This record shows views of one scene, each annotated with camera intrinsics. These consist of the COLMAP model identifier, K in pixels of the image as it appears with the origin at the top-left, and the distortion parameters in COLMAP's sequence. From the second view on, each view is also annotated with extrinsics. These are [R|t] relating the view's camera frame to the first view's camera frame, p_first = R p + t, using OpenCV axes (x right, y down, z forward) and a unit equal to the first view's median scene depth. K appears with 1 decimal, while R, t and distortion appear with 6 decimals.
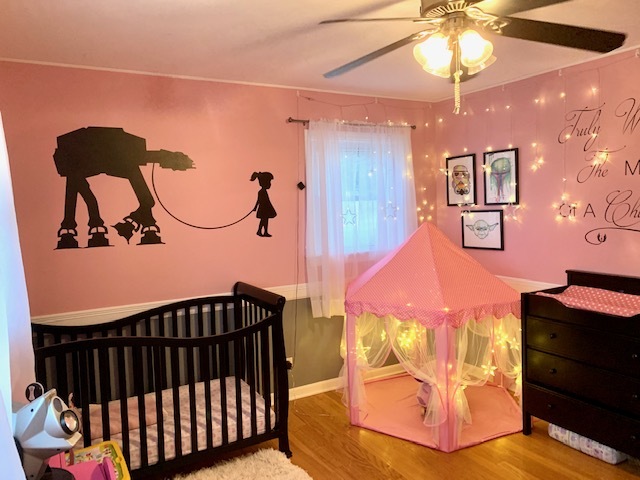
lens RADIAL K [[494.1, 0, 320.0], [0, 494.1, 240.0], [0, 0, 1]] dist [0.117878, -0.139677]
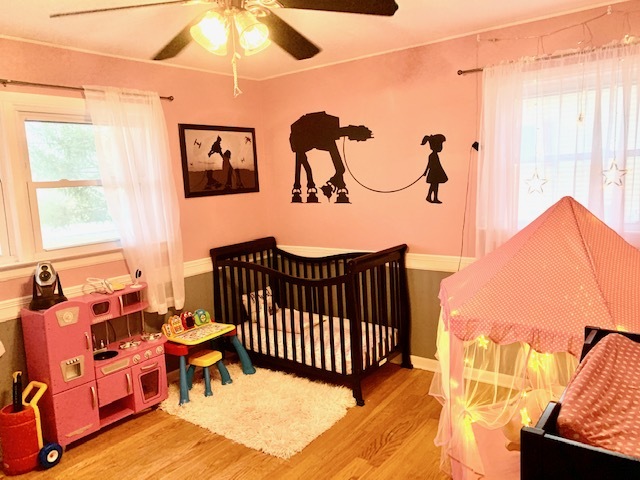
lens RADIAL K [[494.1, 0, 320.0], [0, 494.1, 240.0], [0, 0, 1]] dist [0.117878, -0.139677]
pose [[0.397523, 0.138812, -0.907032, 0.783031], [-0.025773, 0.989790, 0.140182, -0.073031], [0.917230, -0.032348, 0.397042, 0.457203]]
